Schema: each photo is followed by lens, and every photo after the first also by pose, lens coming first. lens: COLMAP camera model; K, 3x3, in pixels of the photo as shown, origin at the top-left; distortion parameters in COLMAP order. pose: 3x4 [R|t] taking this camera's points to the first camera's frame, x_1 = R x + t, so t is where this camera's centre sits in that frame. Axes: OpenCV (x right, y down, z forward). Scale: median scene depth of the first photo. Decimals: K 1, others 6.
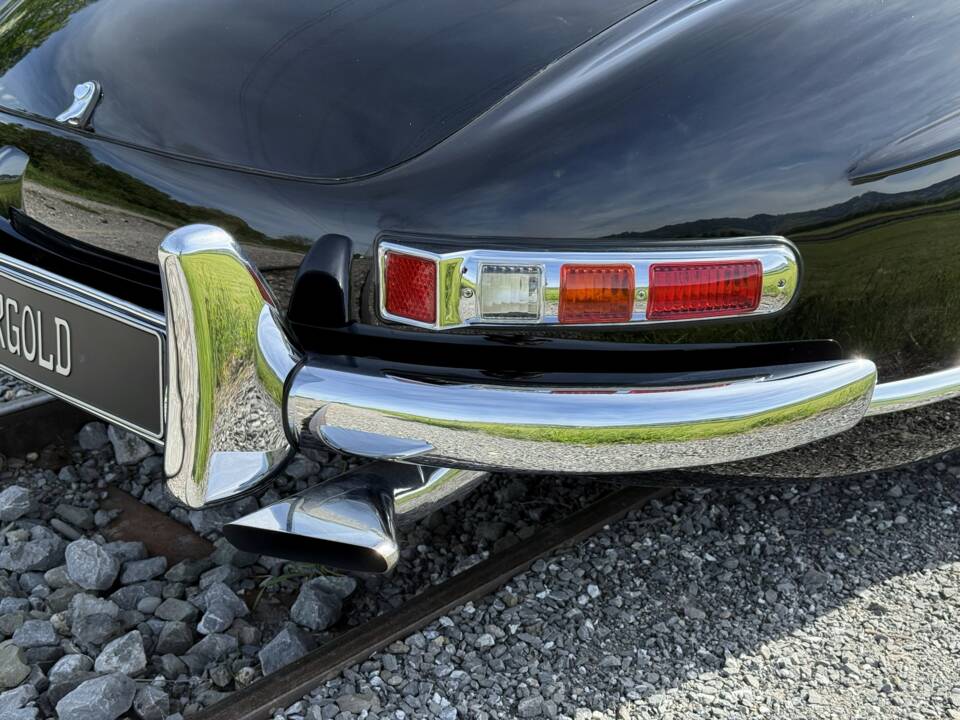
lens RADIAL K [[1400.1, 0, 480.0], [0, 1400.1, 360.0], [0, 0, 1]] dist [0.004620, 0.833768]
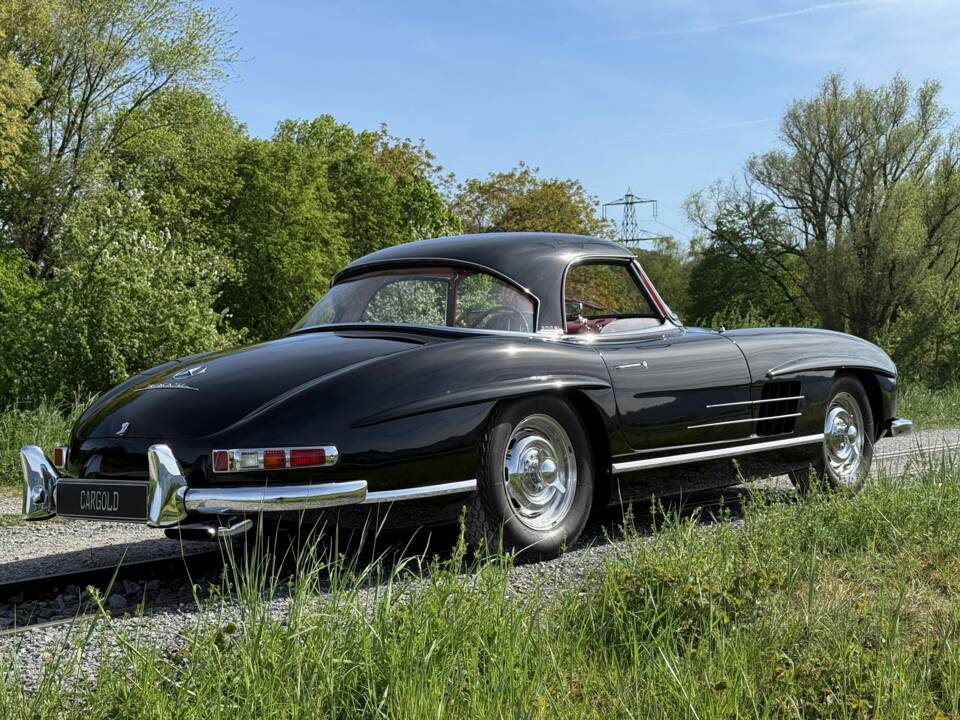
lens RADIAL K [[1400.1, 0, 480.0], [0, 1400.1, 360.0], [0, 0, 1]] dist [0.004620, 0.833768]
pose [[0.997894, -0.063733, 0.012056, 0.547410], [0.063987, 0.936835, -0.343870, 0.915601], [0.010622, 0.343917, 0.938940, -2.257592]]
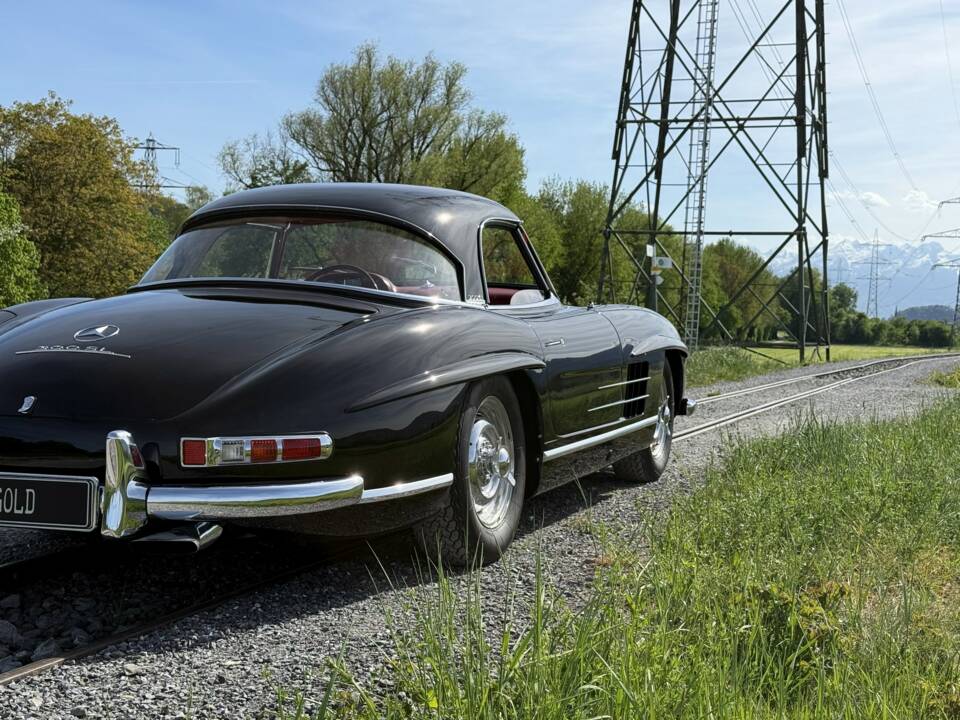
lens RADIAL K [[1358.9, 0, 510.4], [0, 1358.9, 360.7], [0, 0, 1]] dist [0.127497, -0.091397]
pose [[0.923606, -0.027300, 0.382371, -0.479712], [0.140487, 0.952169, -0.271362, 0.565478], [-0.356674, 0.304350, 0.883264, -1.563675]]
